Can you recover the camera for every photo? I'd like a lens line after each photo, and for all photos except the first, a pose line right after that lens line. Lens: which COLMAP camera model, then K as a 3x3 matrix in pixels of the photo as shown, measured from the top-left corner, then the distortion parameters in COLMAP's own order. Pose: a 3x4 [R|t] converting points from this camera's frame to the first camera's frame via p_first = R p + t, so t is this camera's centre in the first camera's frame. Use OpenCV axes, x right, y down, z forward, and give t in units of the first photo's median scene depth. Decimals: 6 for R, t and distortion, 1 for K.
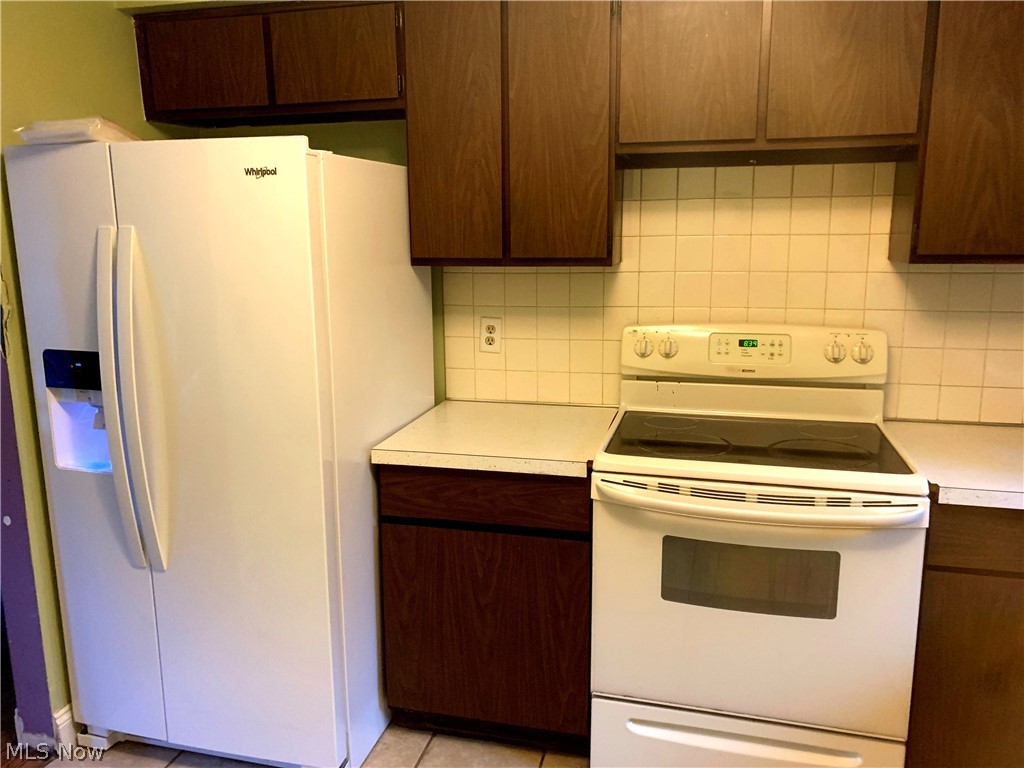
lens RADIAL K [[772.1, 0, 514.7], [0, 772.1, 380.8], [0, 0, 1]] dist [0.026698, -0.008819]
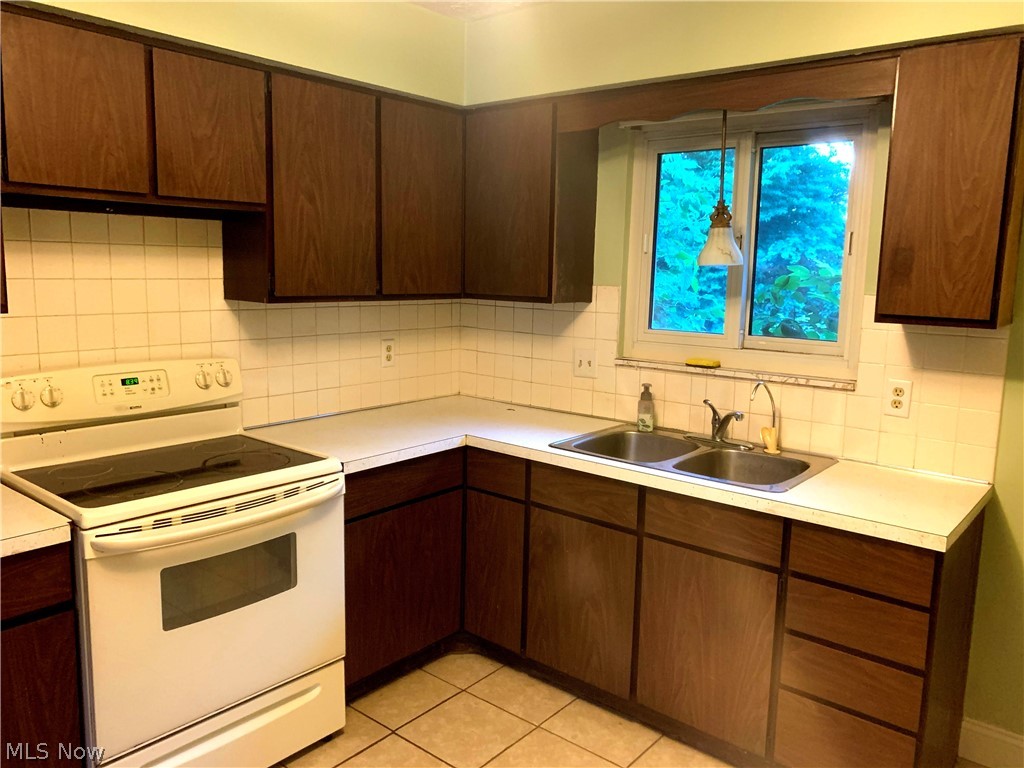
lens RADIAL K [[772.1, 0, 518.1], [0, 772.1, 382.2], [0, 0, 1]] dist [0.026698, -0.008819]
pose [[0.441343, -0.119782, 0.889308, -0.481282], [0.147286, 0.987279, 0.059883, -0.039993], [-0.885168, 0.104554, 0.453371, 0.072584]]
